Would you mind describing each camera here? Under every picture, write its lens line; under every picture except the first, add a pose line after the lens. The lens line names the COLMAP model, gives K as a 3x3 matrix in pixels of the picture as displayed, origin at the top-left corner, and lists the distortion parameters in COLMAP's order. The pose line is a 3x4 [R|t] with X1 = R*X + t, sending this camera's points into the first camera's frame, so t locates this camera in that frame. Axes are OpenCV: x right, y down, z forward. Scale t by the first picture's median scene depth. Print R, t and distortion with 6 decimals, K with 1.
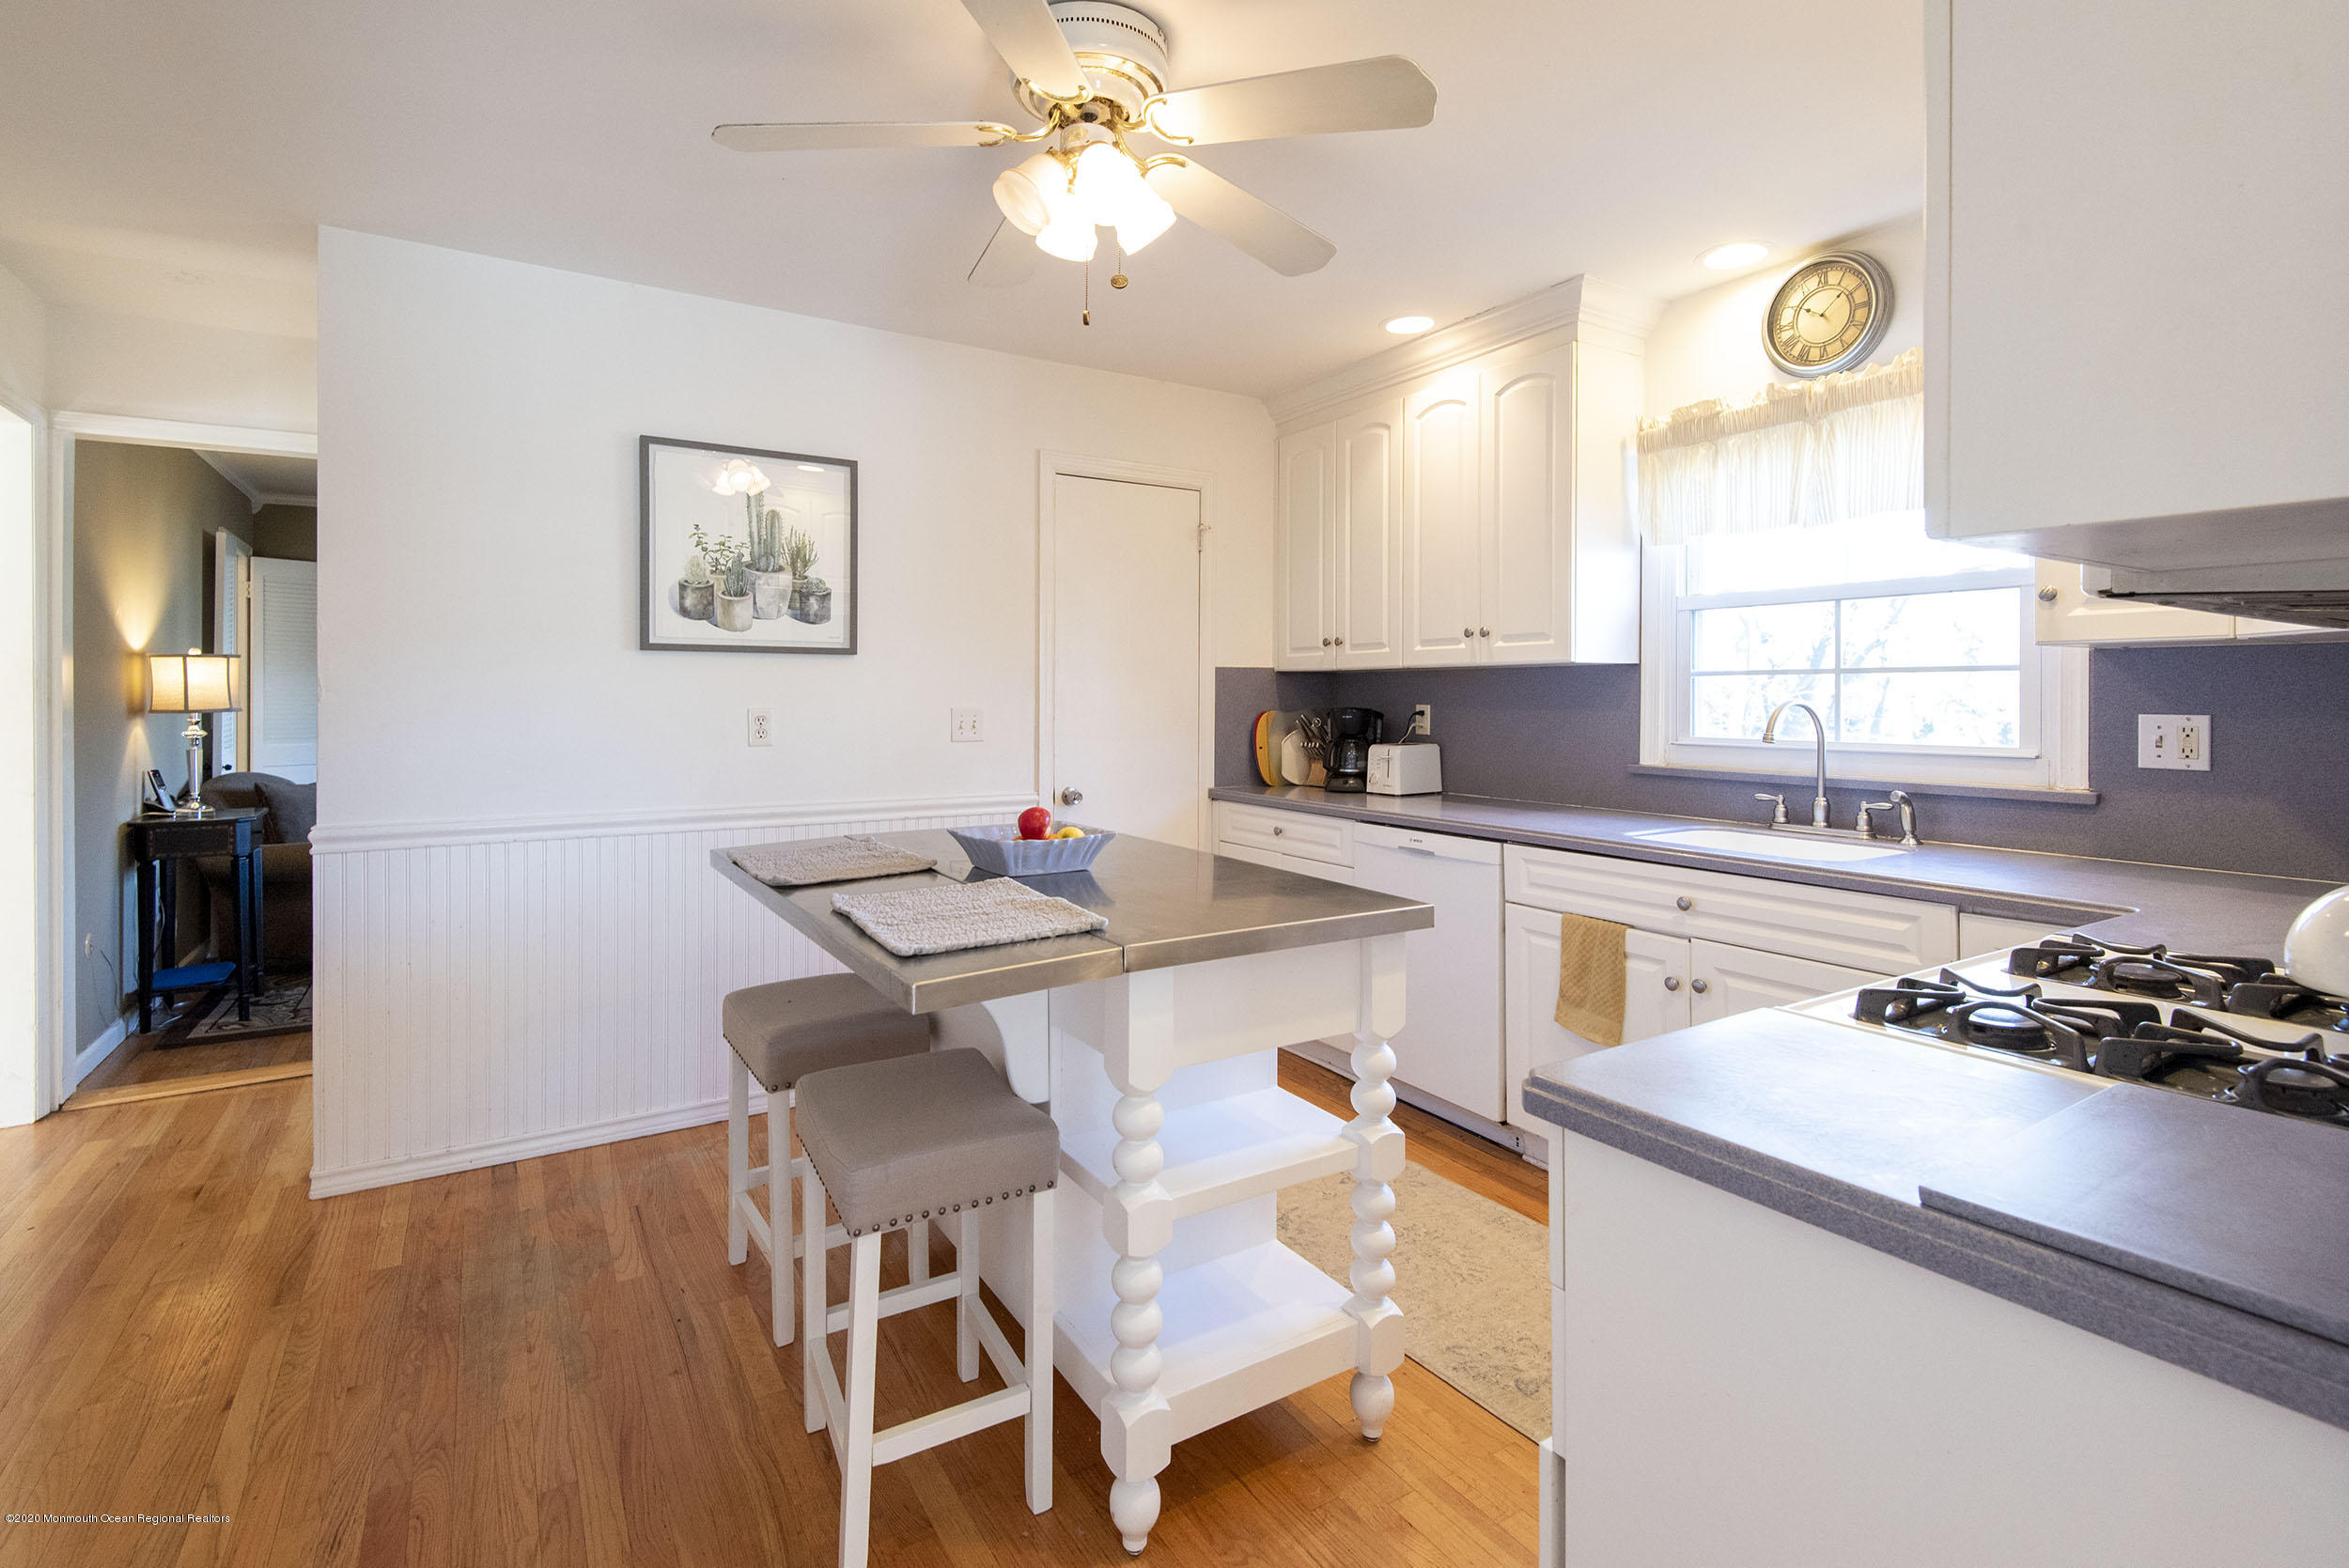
lens RADIAL K [[1083.7, 0, 1181.6], [0, 1083.7, 745.2], [0, 0, 1]] dist [0.001709, -0.000026]
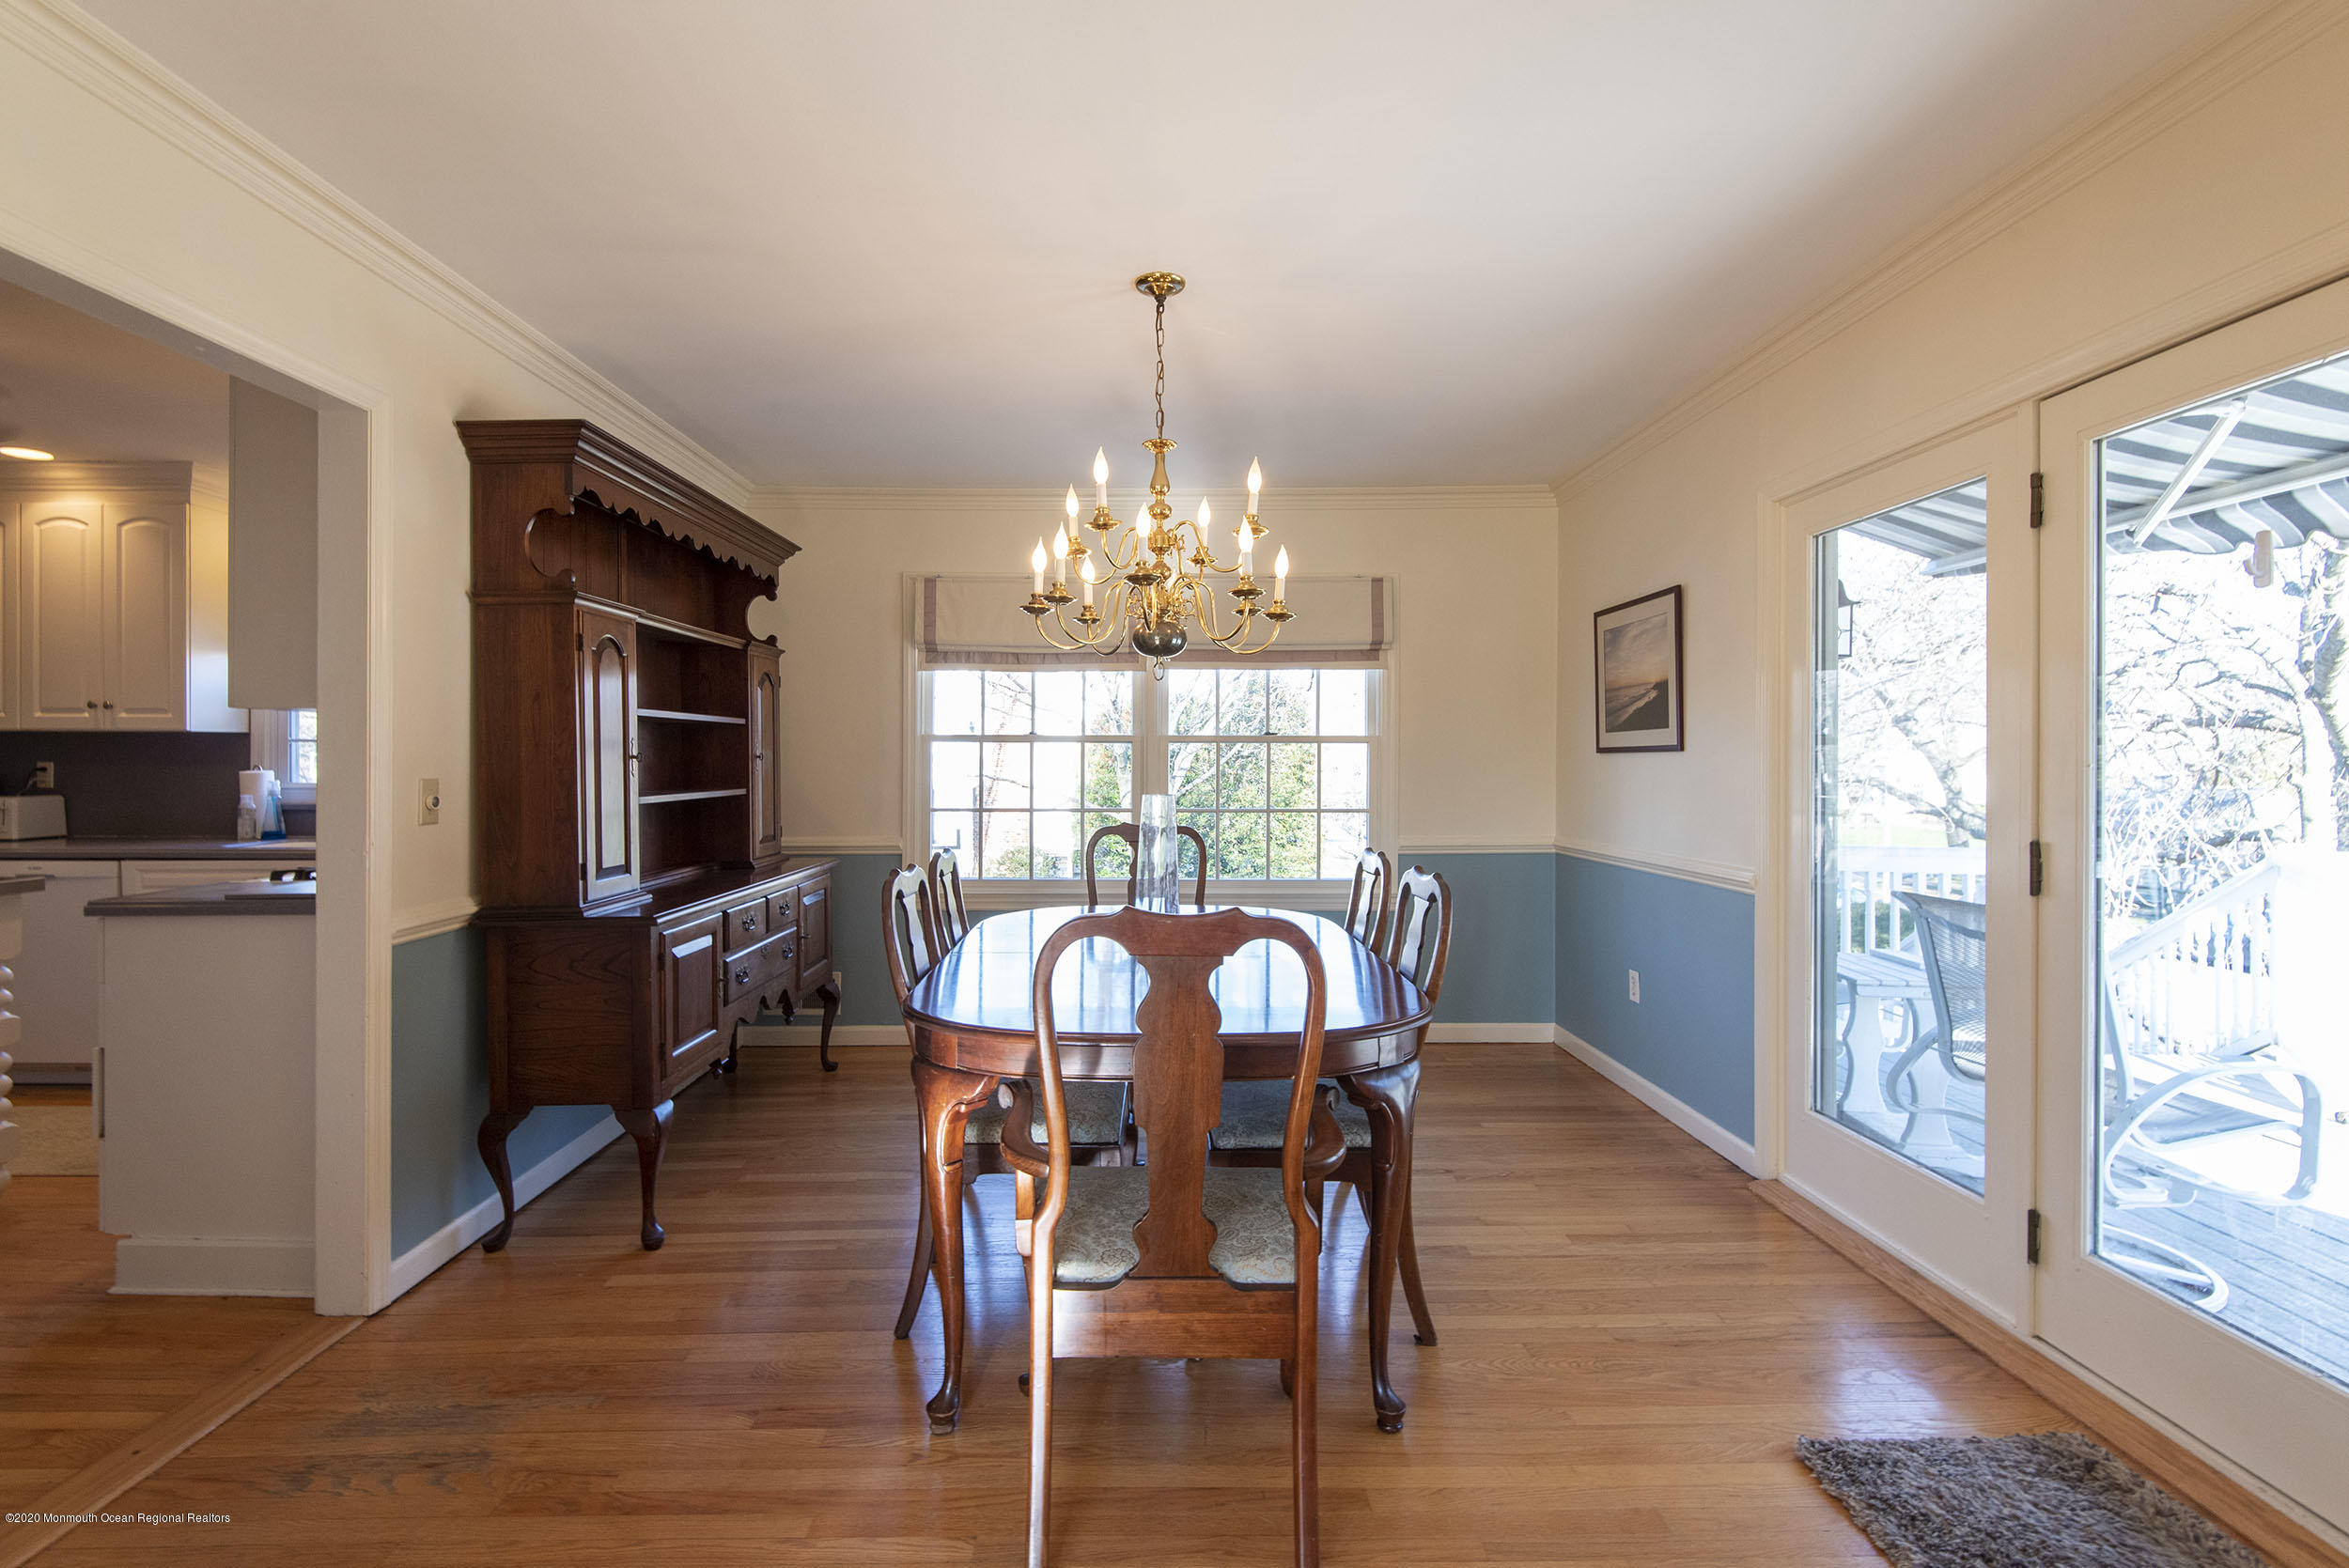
lens RADIAL K [[1080.0, 0, 1173.5], [0, 1080.0, 768.0], [0, 0, 1]] dist [0.001808, -0.010008]
pose [[0.521864, 0.001557, 0.853027, -0.160536], [0.031964, 0.999260, -0.021378, 0.041834], [-0.852430, 0.038423, 0.521428, -0.818213]]
